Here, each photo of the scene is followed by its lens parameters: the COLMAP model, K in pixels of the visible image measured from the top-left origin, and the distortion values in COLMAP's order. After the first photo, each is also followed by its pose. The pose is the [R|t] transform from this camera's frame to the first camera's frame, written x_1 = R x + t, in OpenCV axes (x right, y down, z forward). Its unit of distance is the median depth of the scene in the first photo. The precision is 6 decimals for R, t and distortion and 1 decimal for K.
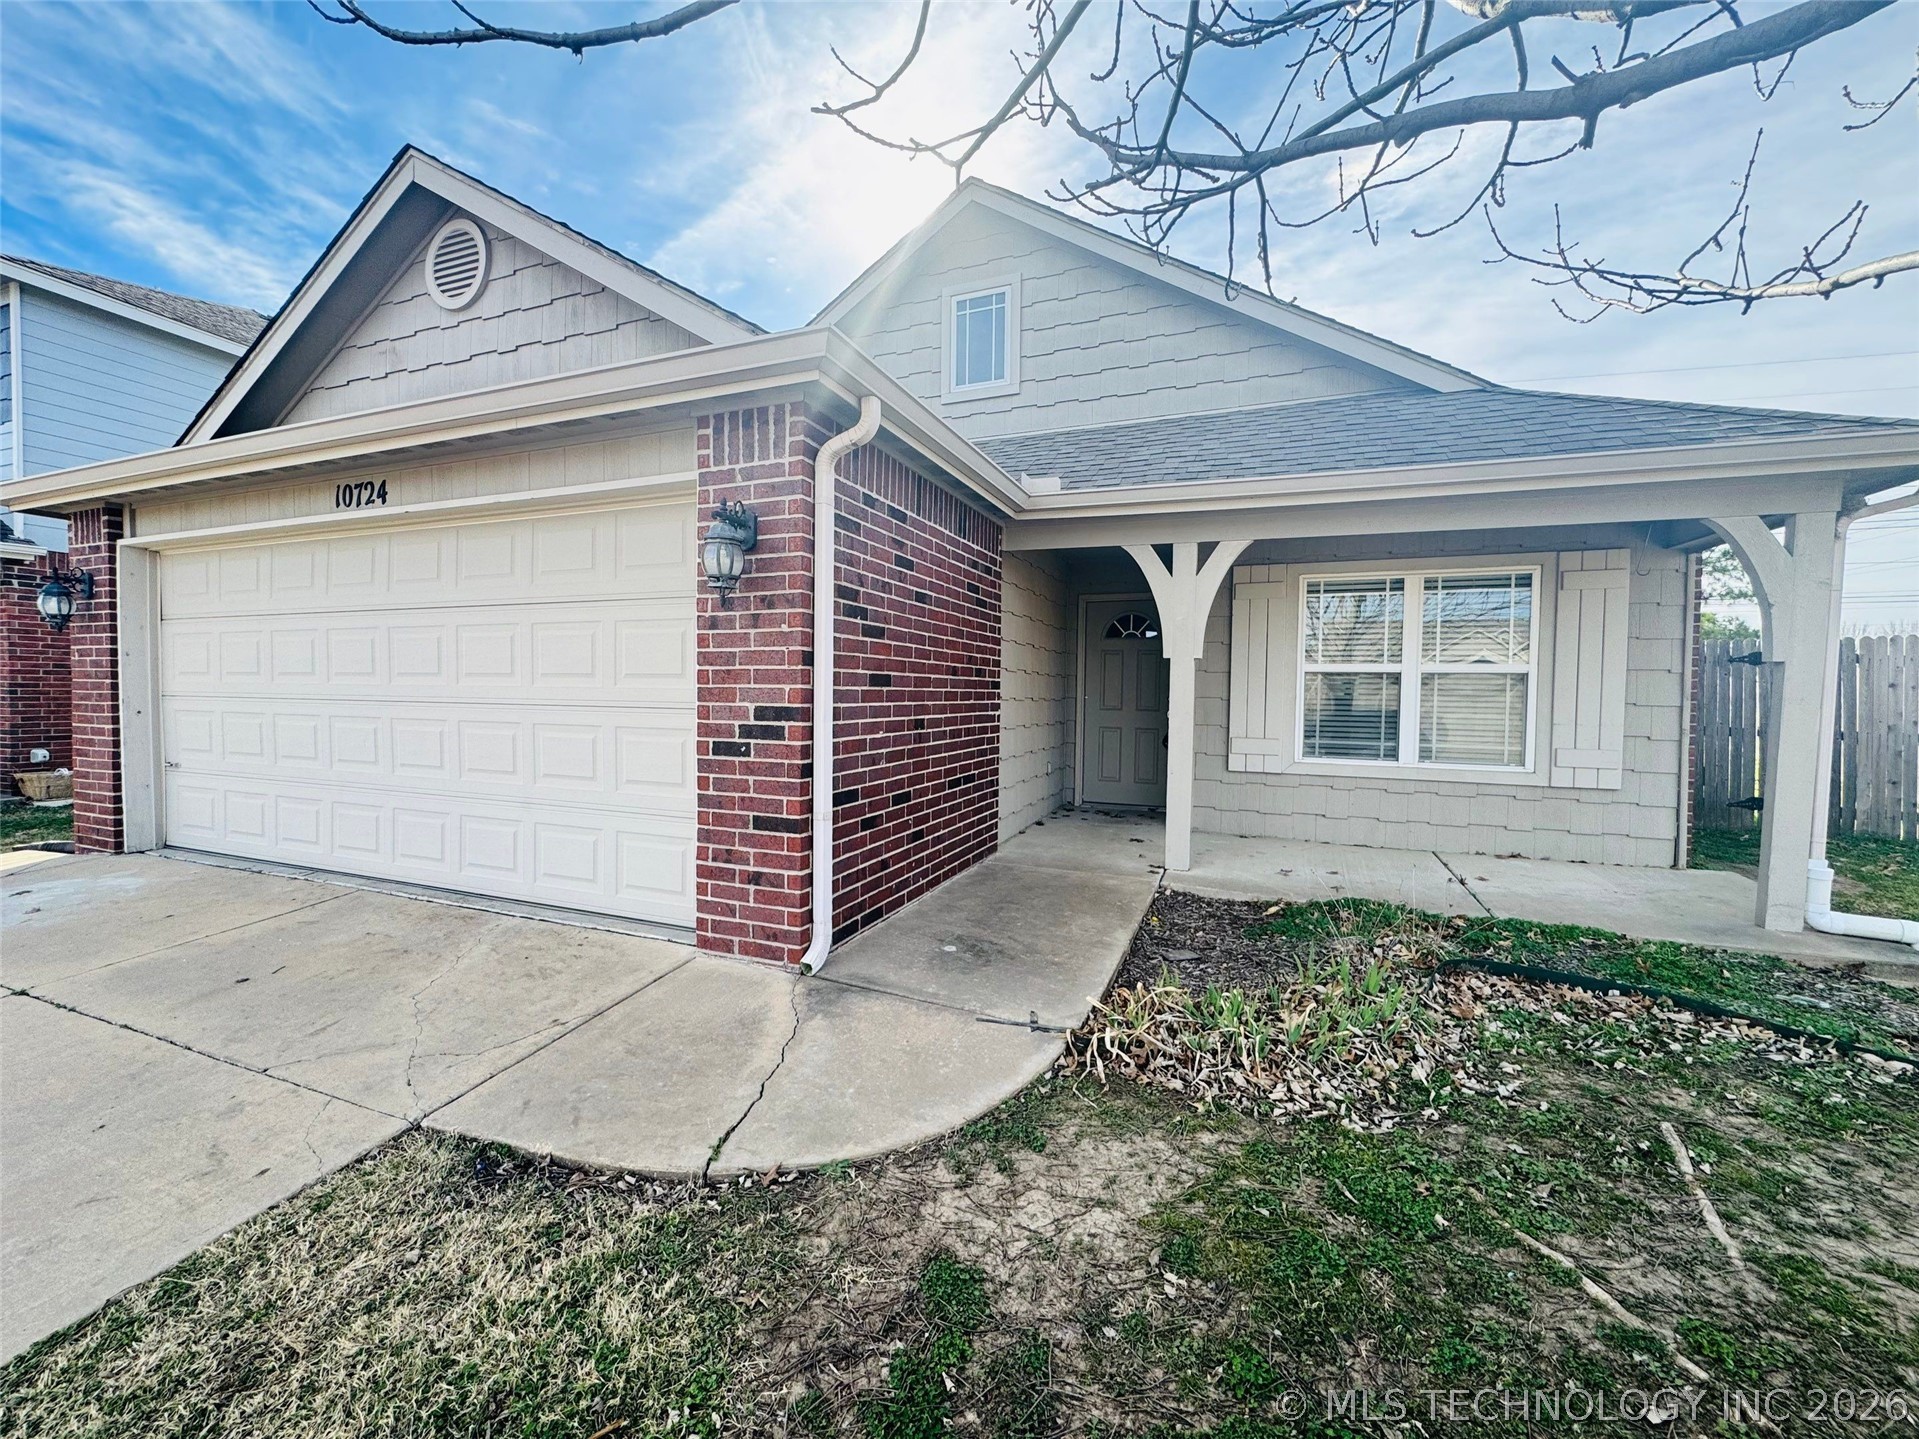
lens RADIAL K [[765.2, 0, 962.0], [0, 765.2, 716.0], [0, 0, 1]] dist [-0.002515, 0.000697]
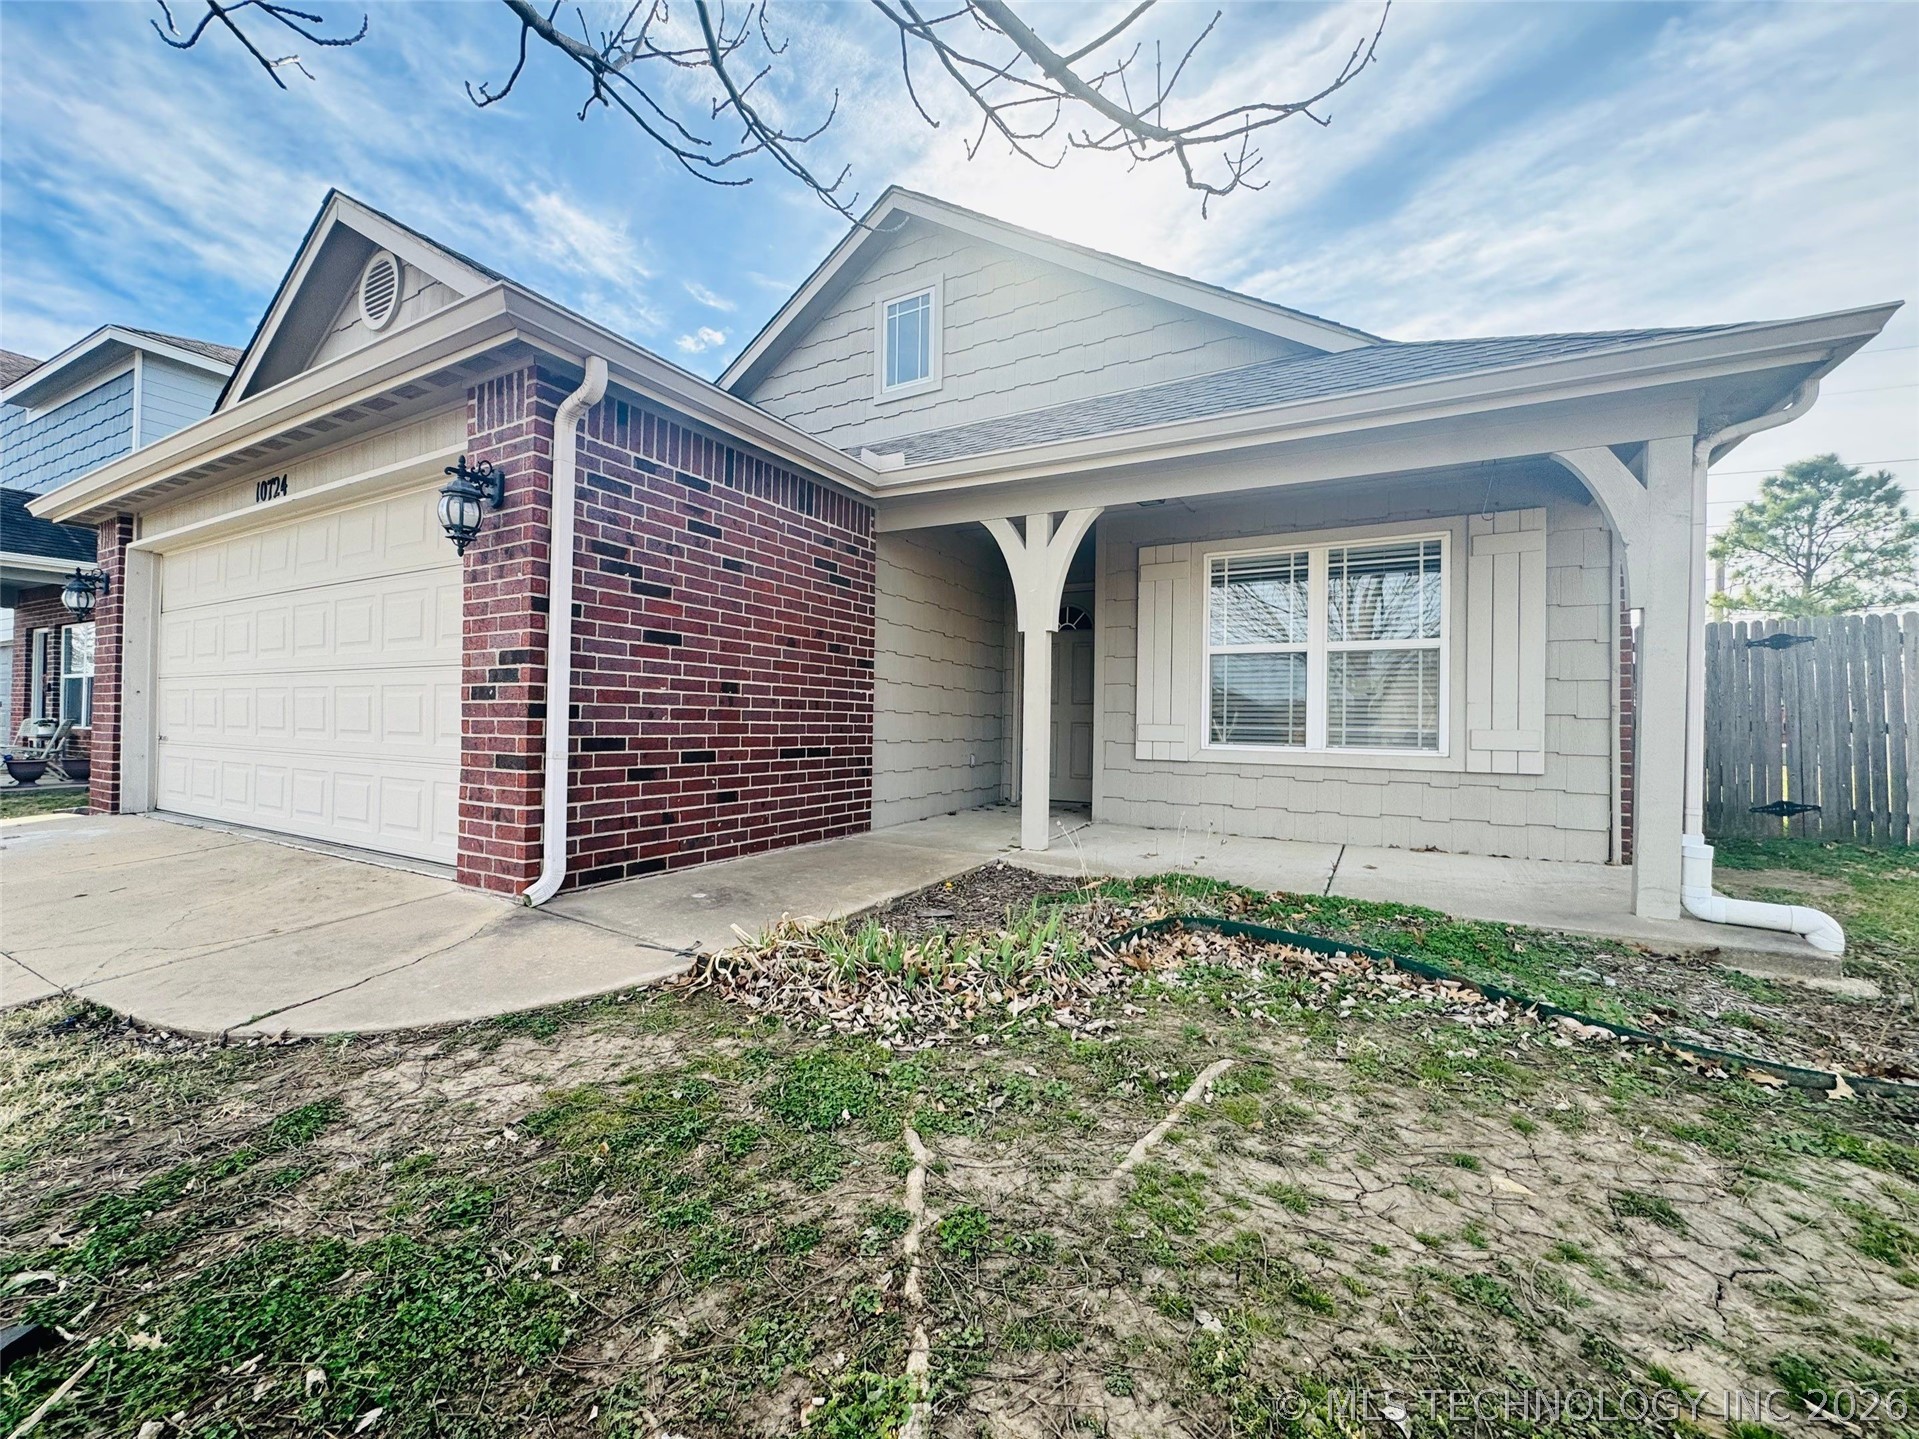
lens RADIAL K [[765.2, 0, 962.0], [0, 765.2, 716.0], [0, 0, 1]] dist [-0.002515, 0.000697]
pose [[0.991174, 0.001414, -0.132556, 0.470343], [-0.007153, 0.999057, -0.042827, 0.109144], [0.132370, 0.043397, 0.990250, 0.033467]]
